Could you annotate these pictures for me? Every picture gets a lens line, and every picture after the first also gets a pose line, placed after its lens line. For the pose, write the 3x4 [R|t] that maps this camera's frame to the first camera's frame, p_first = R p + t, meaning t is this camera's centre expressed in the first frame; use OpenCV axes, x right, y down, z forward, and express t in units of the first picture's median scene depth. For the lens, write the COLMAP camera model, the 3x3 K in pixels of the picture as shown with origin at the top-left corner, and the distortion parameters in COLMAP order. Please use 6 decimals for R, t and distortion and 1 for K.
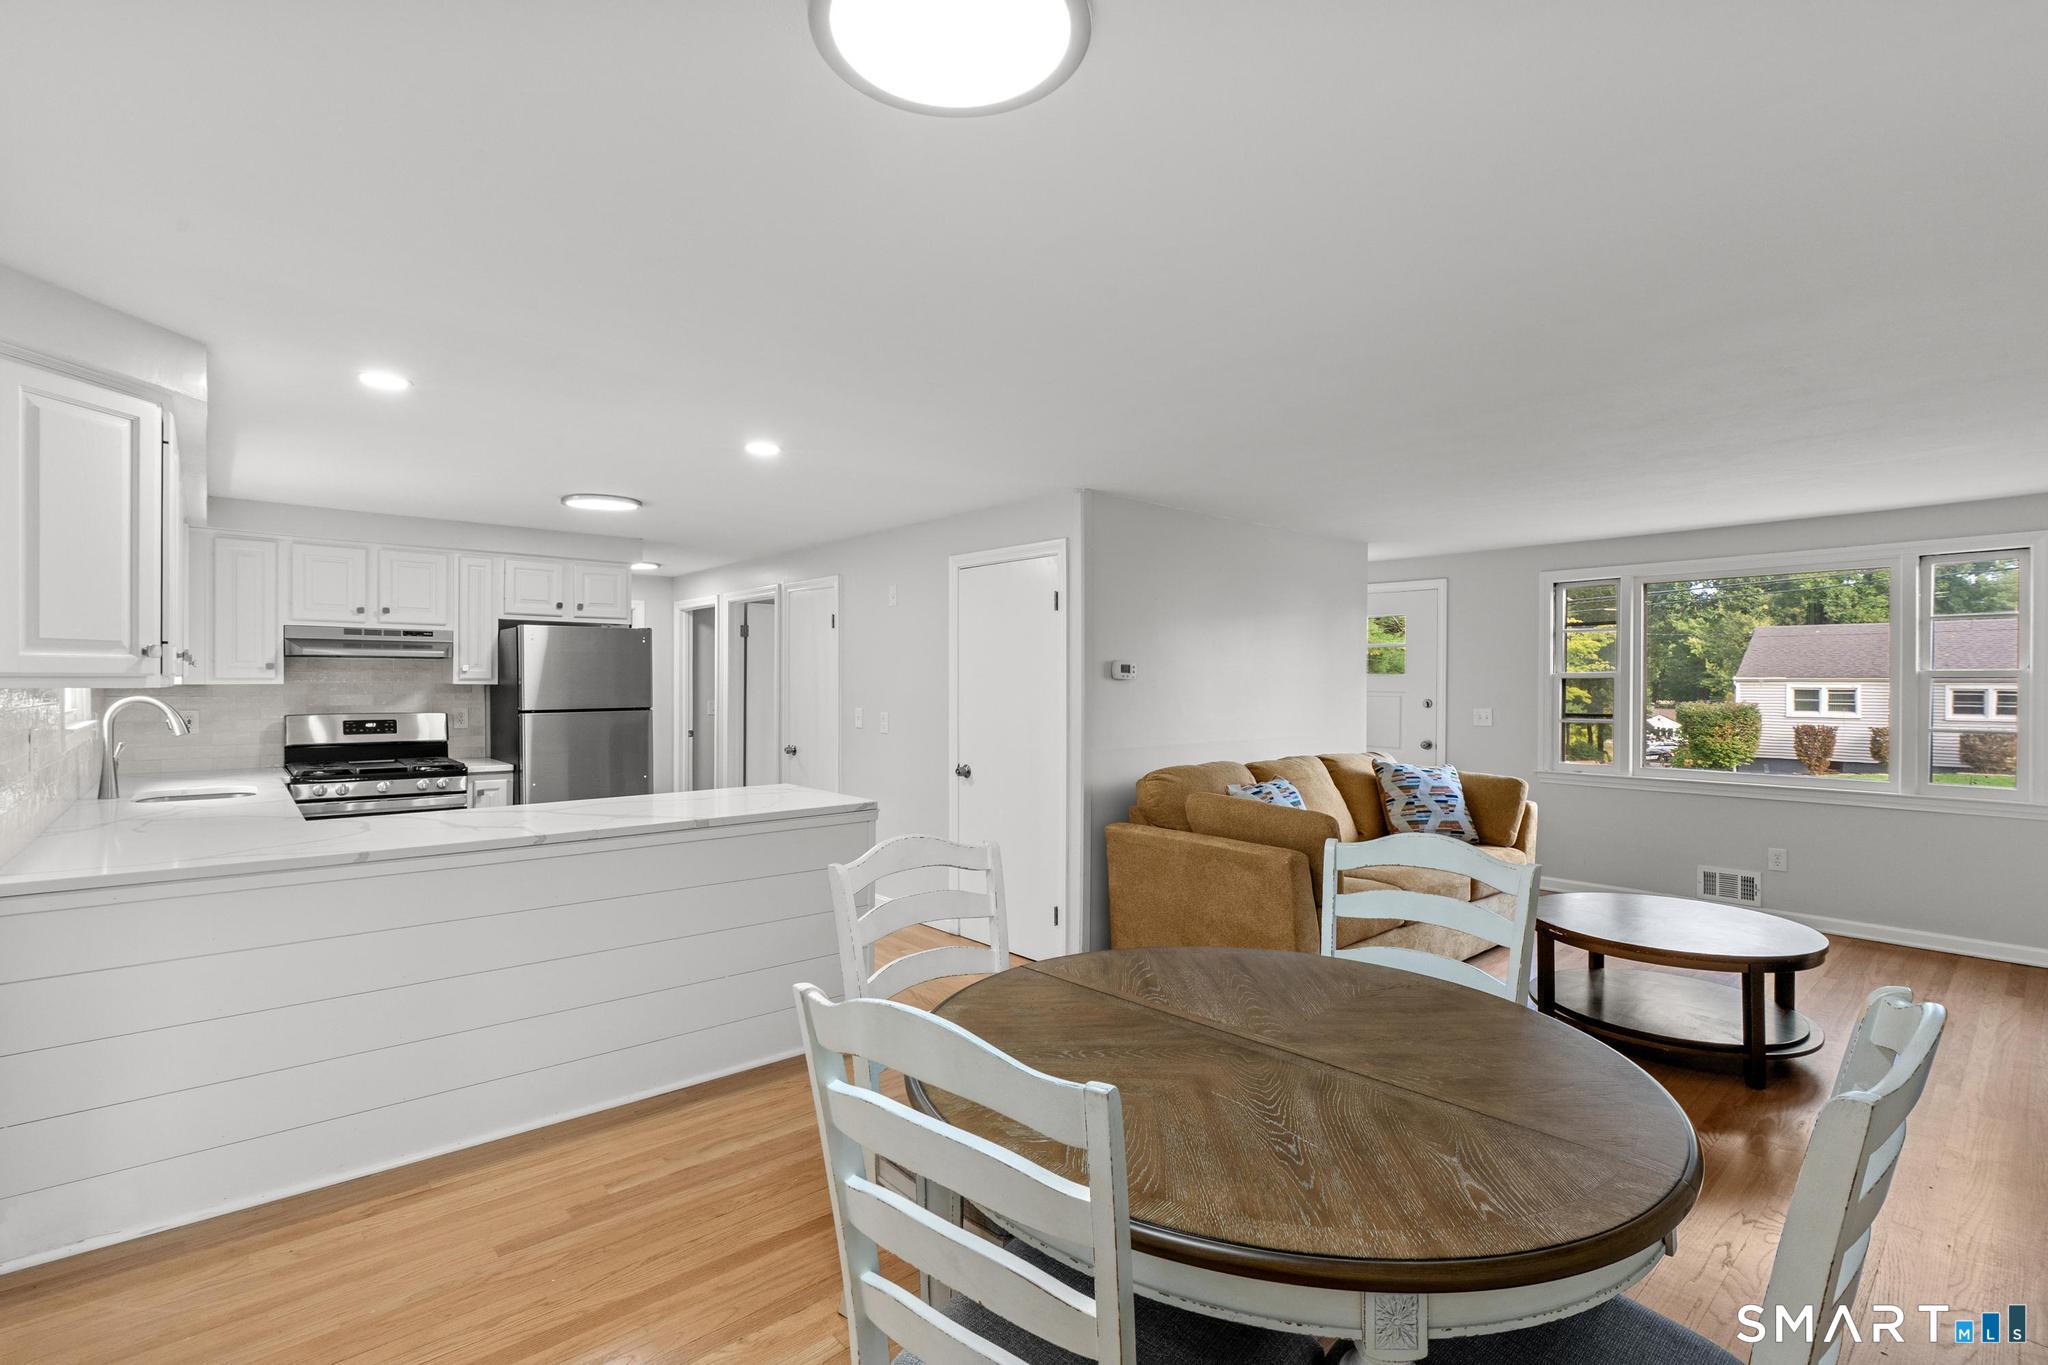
lens RADIAL K [[929.6, 0, 1006.3], [0, 929.6, 686.1], [0, 0, 1]] dist [-0.009062, 0.003383]
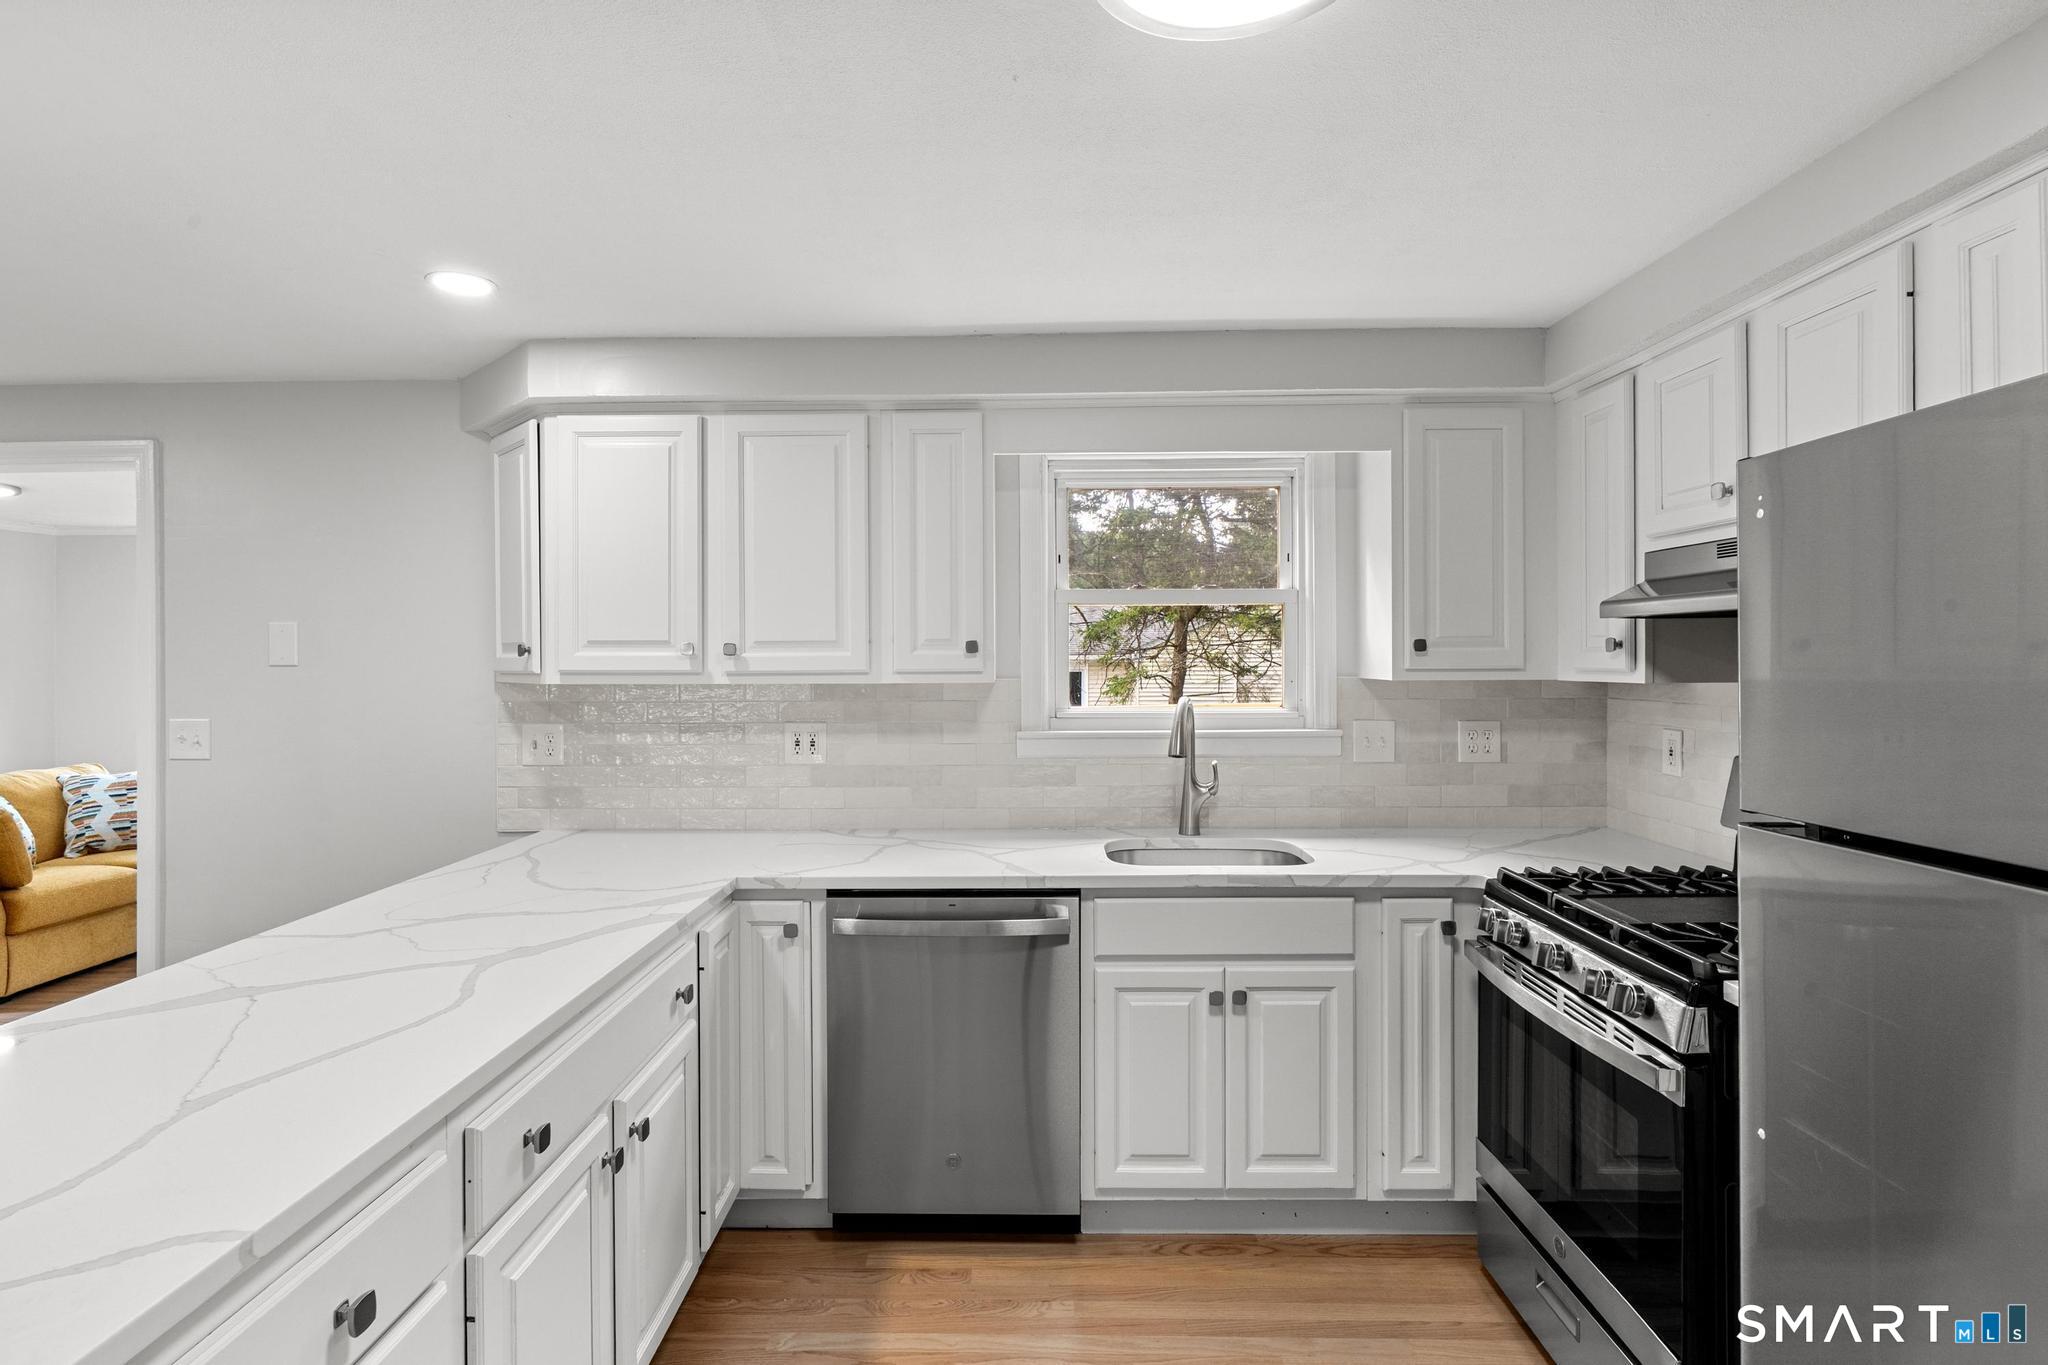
lens RADIAL K [[1032.3, 0, 1008.7], [0, 1032.3, 655.8], [0, 0, 1]] dist [-0.008326, 0.003979]
pose [[-0.666816, -0.001079, -0.745222, -0.178430], [0.000203, 0.999999, -0.001629, -0.013164], [0.745222, -0.001238, -0.666815, 0.981849]]
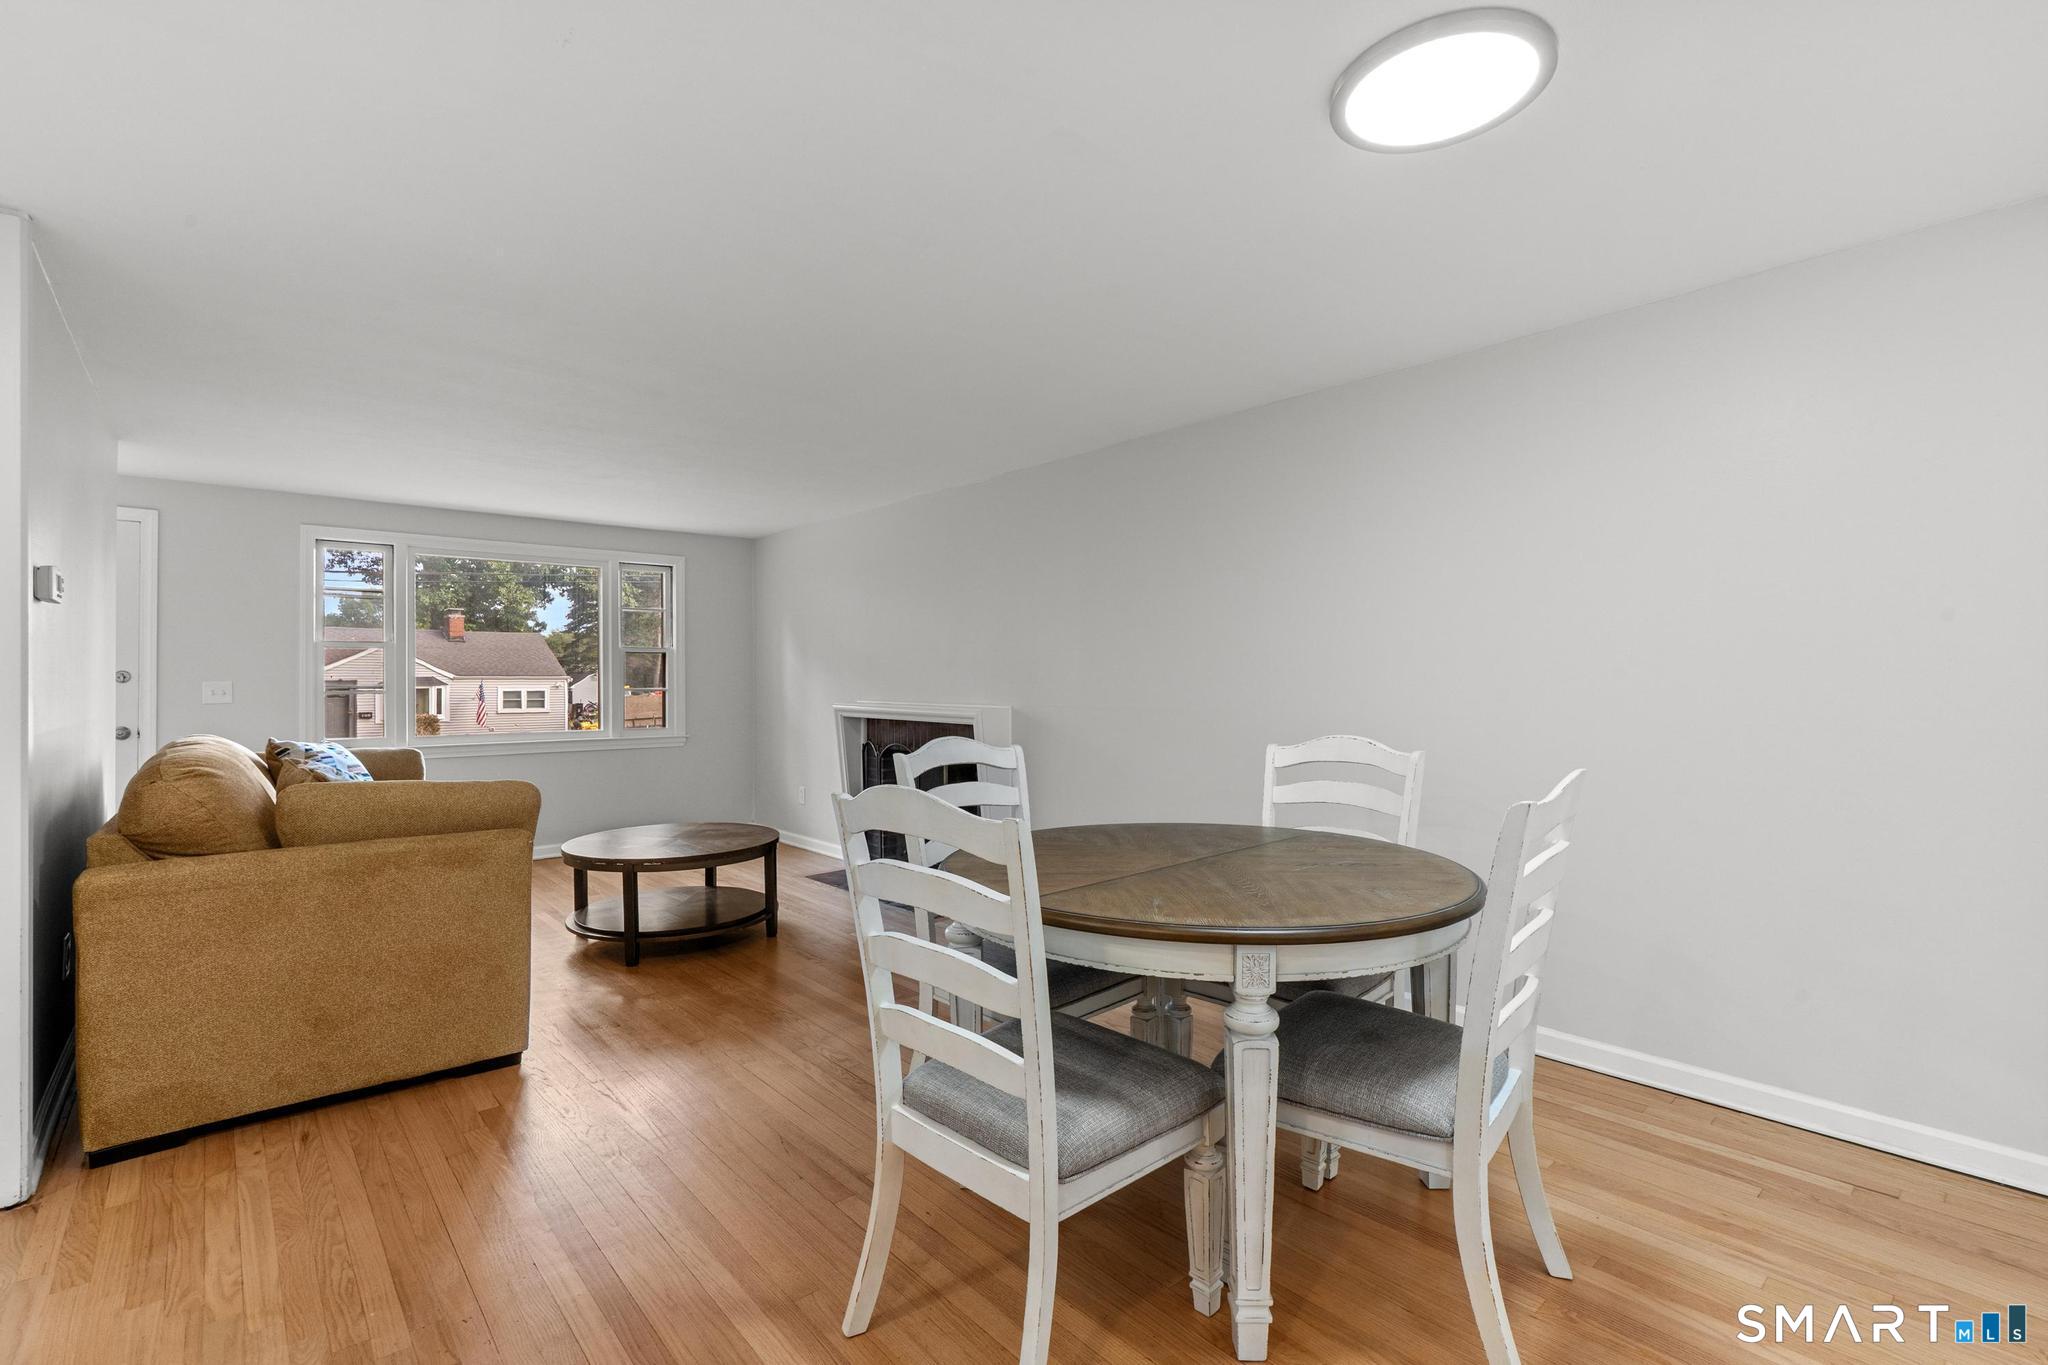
lens RADIAL K [[929.6, 0, 1009.6], [0, 929.6, 675.7], [0, 0, 1]] dist [-0.009062, 0.003383]
pose [[0.005278, 0.004572, 0.999976, -0.331335], [0.008810, 0.999951, -0.004618, 0.034786], [-0.999947, 0.008835, 0.005237, 0.384389]]
